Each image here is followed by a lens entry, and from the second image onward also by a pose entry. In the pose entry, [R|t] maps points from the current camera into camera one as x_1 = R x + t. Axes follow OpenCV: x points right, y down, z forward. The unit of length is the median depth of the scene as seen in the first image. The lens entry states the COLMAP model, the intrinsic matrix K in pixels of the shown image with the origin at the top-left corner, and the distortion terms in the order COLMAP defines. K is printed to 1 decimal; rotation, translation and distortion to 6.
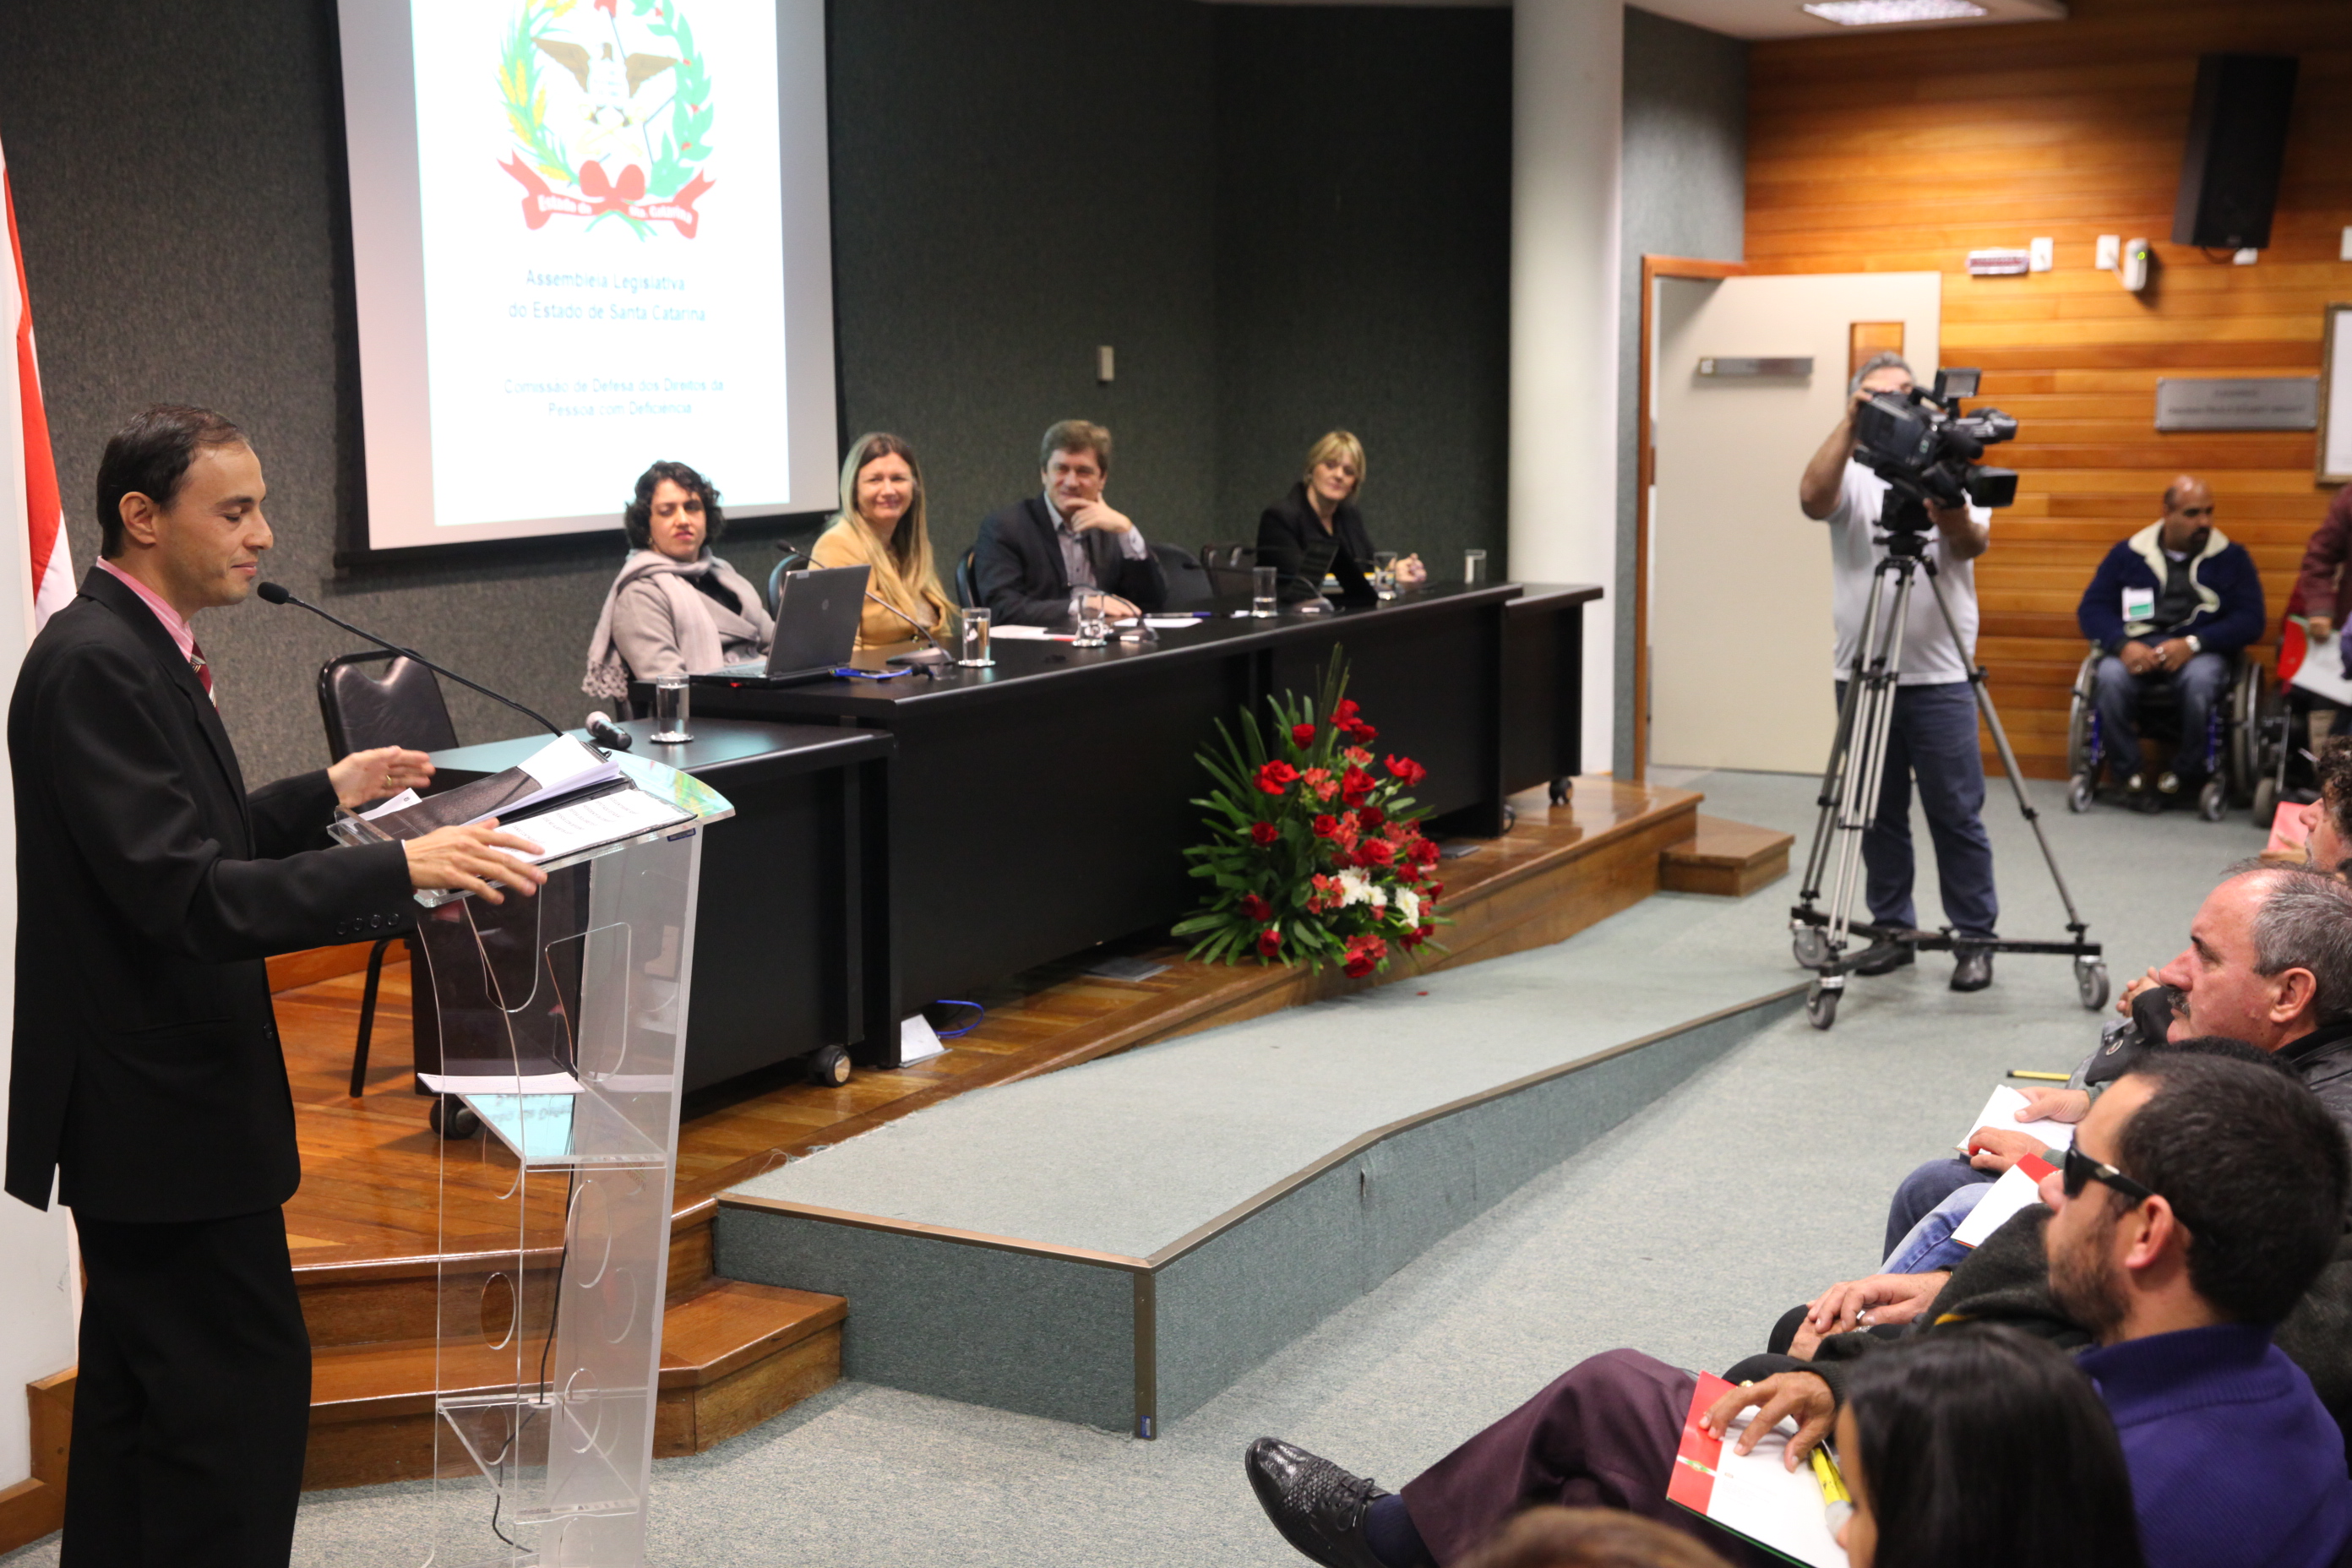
lens RADIAL K [[2888.3, 0, 1148.5], [0, 2888.3, 787.3], [0, 0, 1]] dist [0.086312, 0.000000]
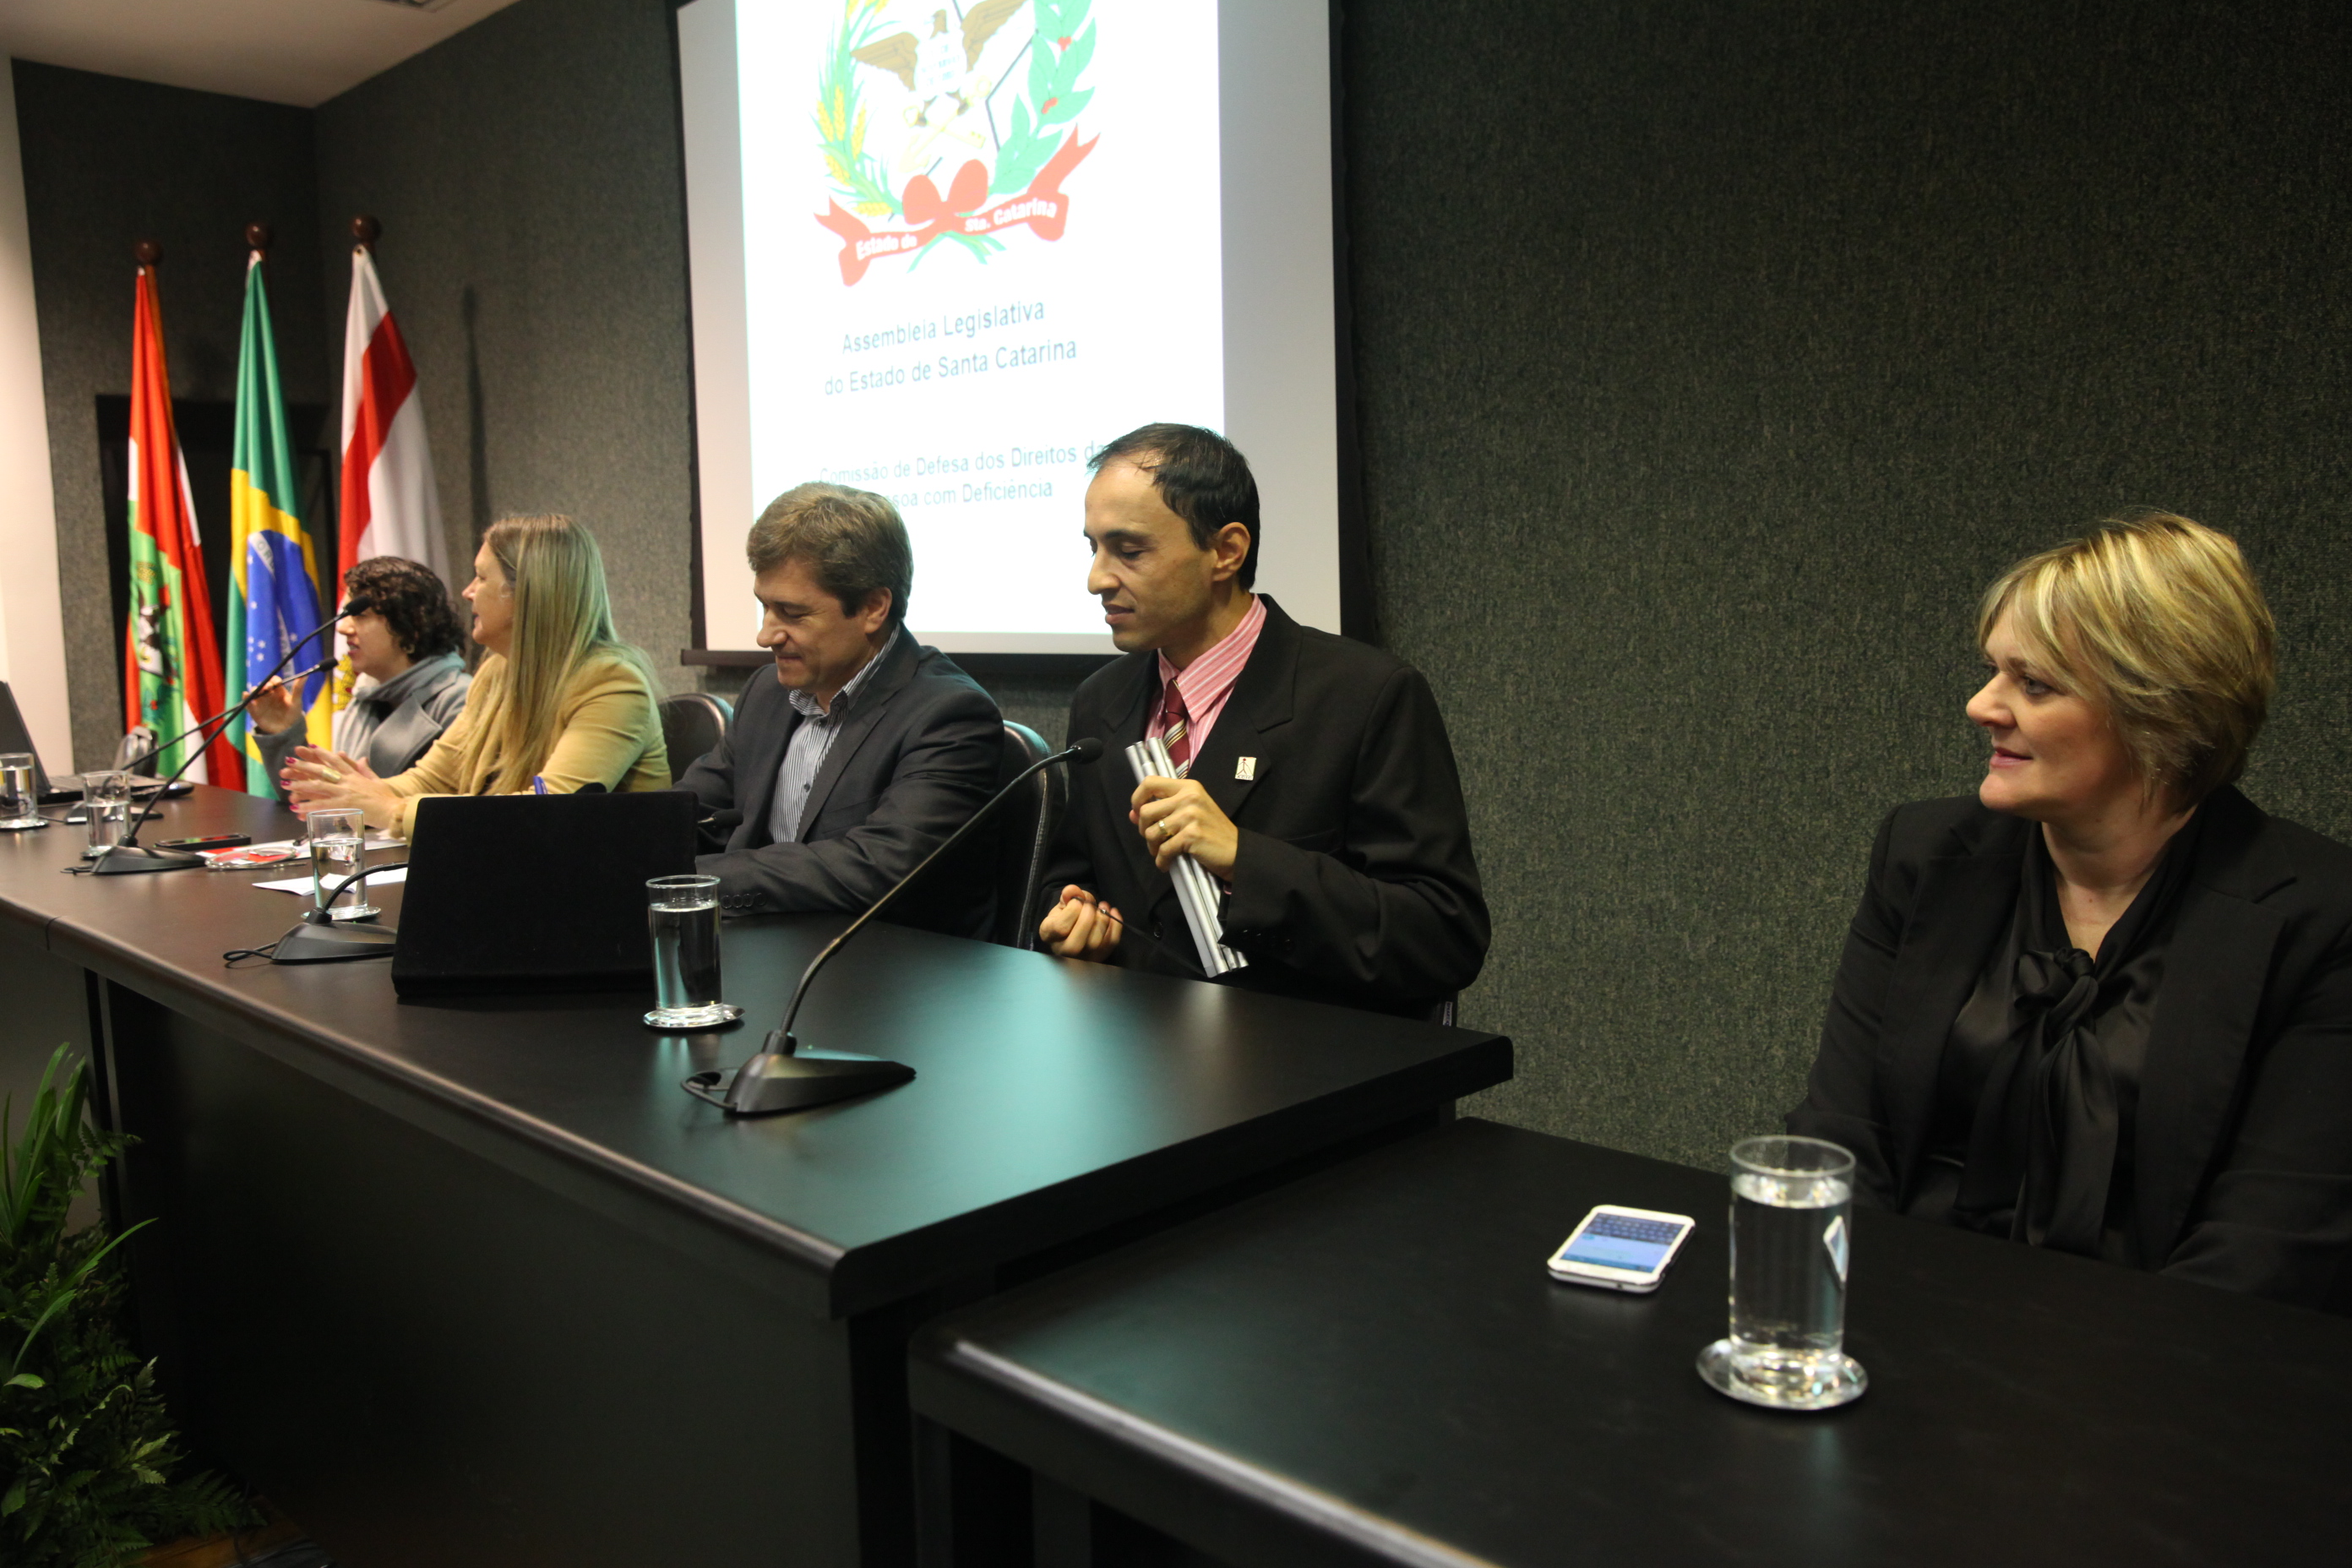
lens RADIAL K [[1794.3, 0, 1129.4], [0, 1794.3, 836.6], [0, 0, 1]] dist [-0.064451, 0.043636]
pose [[-0.274282, 0.135549, -0.952048, 0.281026], [-0.126423, 0.976341, 0.175430, -0.141254], [0.953303, 0.168478, -0.250657, 1.265702]]
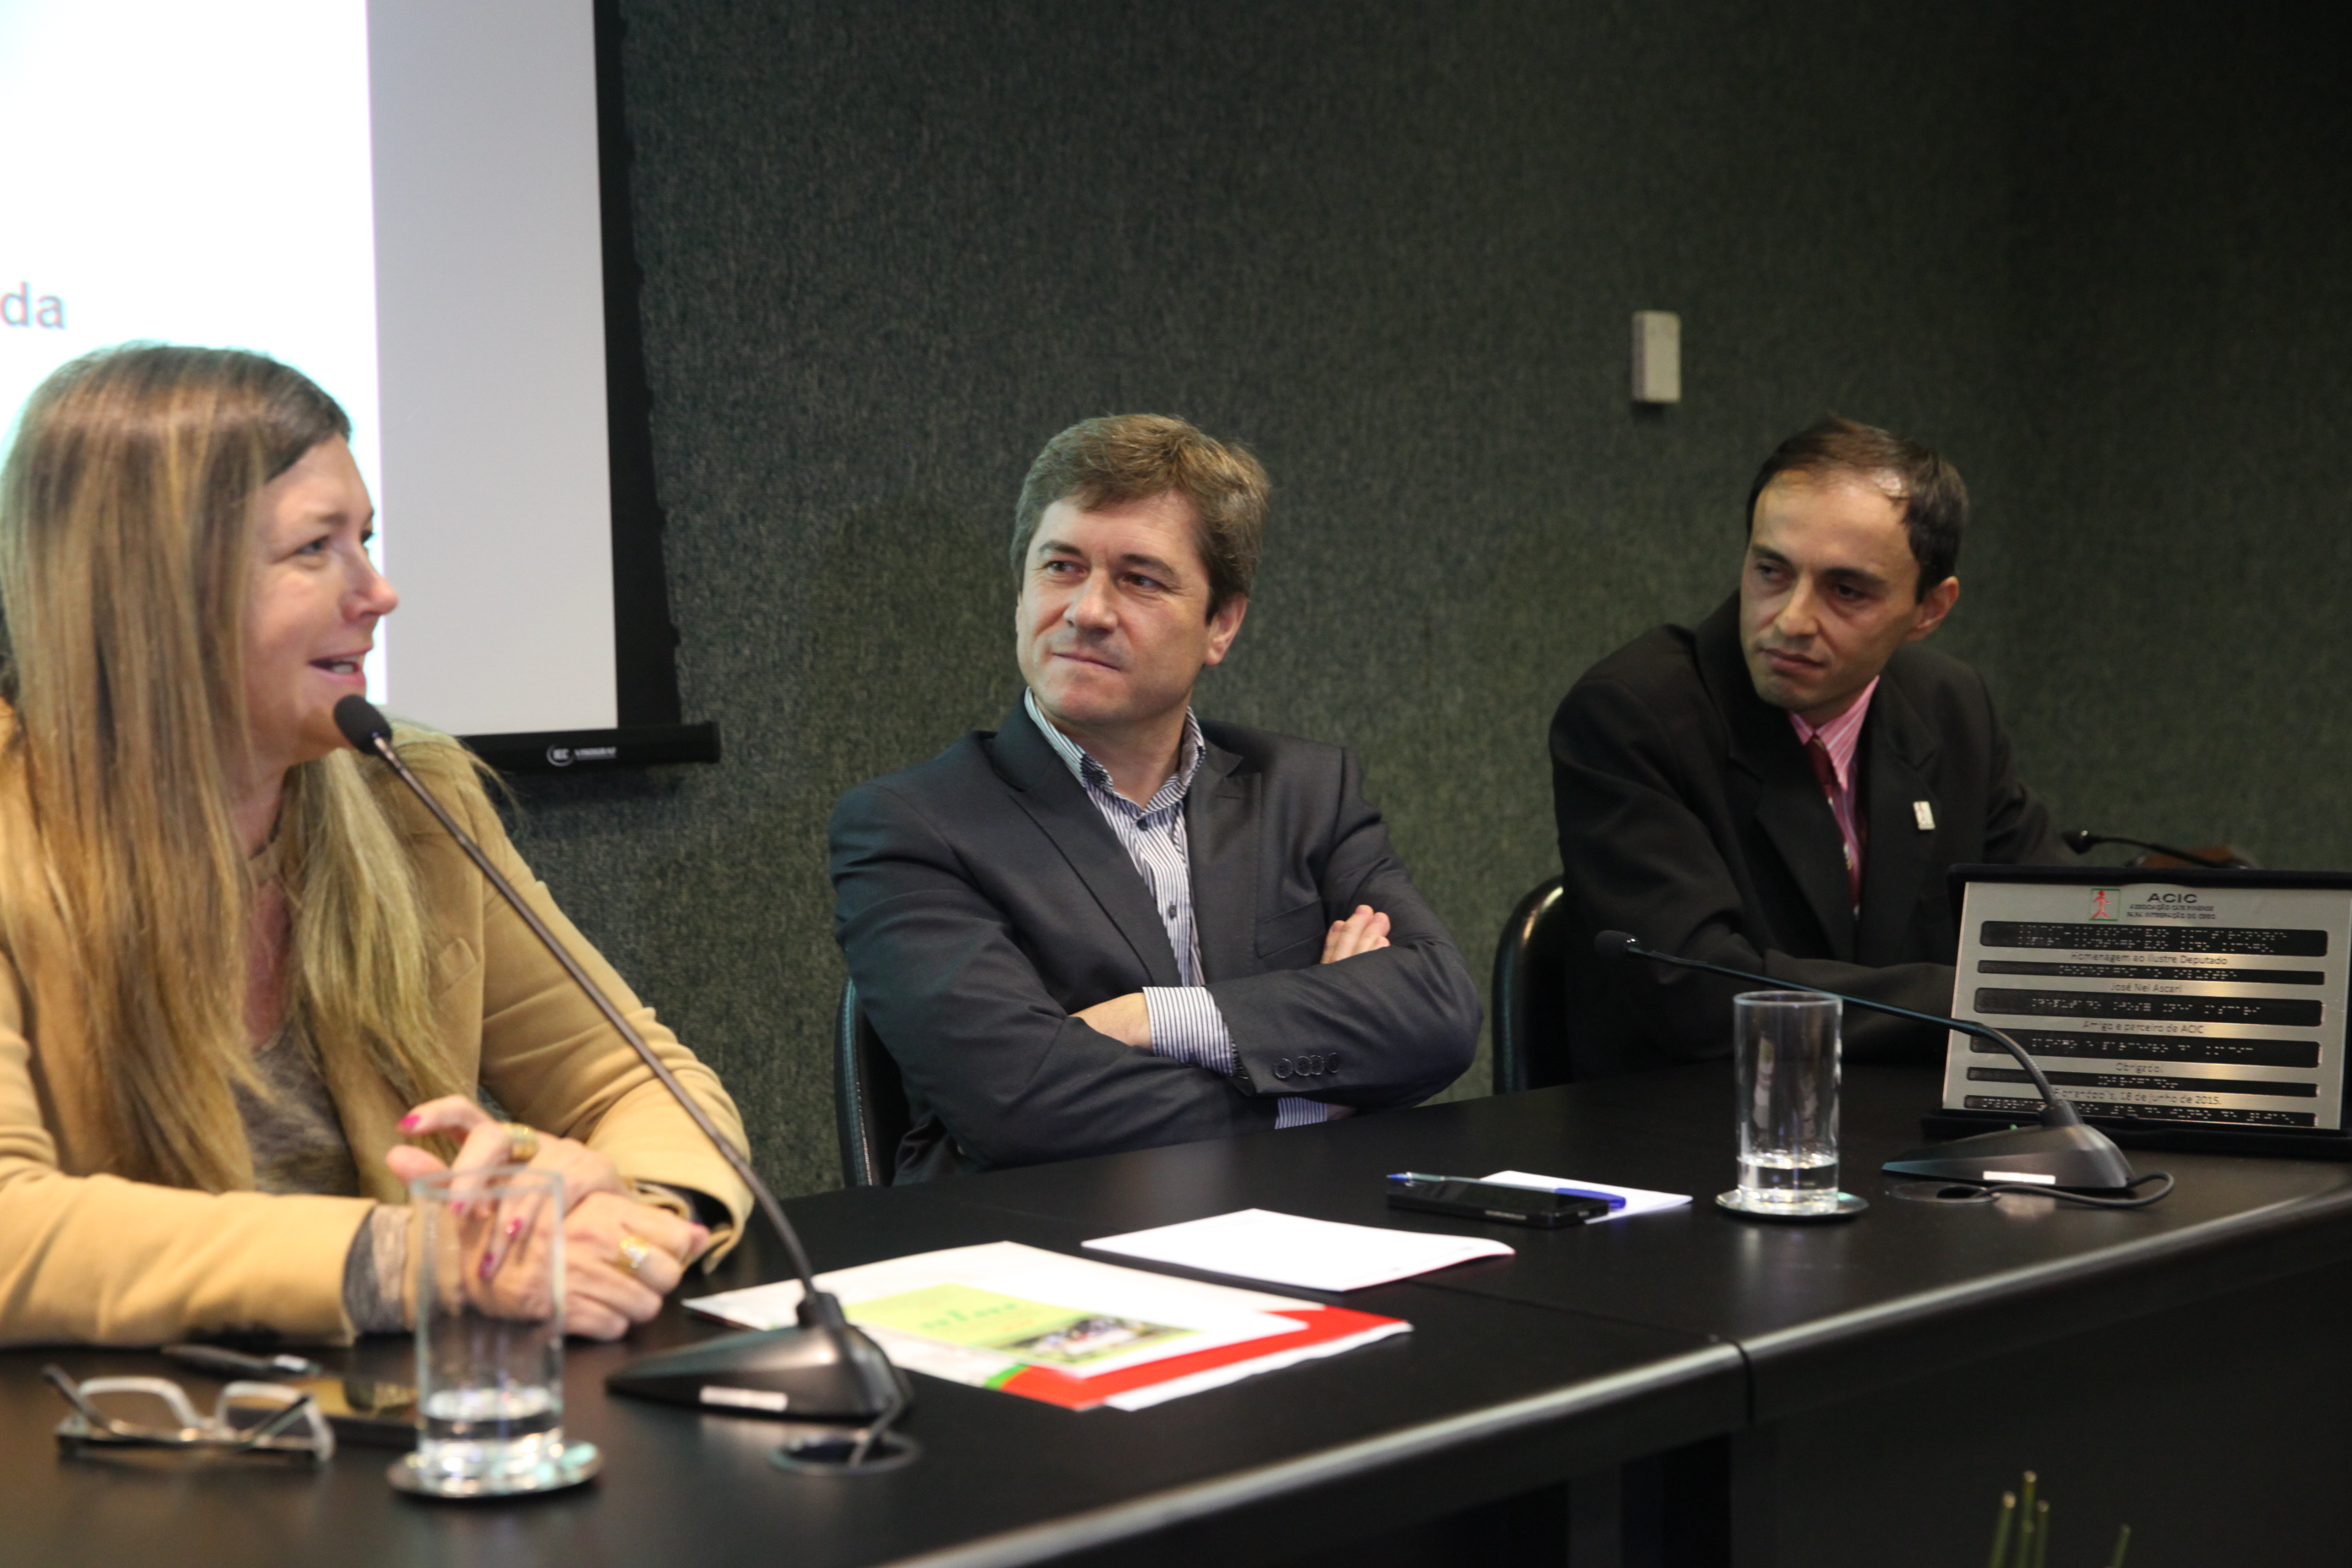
lens RADIAL K [[3482.0, 0, 1273.4], [0, 3482.0, 805.2], [0, 0, 1]] dist [0.040727, 0.000000]
pose [[0.964878, 0.033018, -0.260615, 0.078980], [-0.051019, 0.996733, -0.062608, -0.080850], [0.257696, 0.073705, 0.963411, 0.774807]]
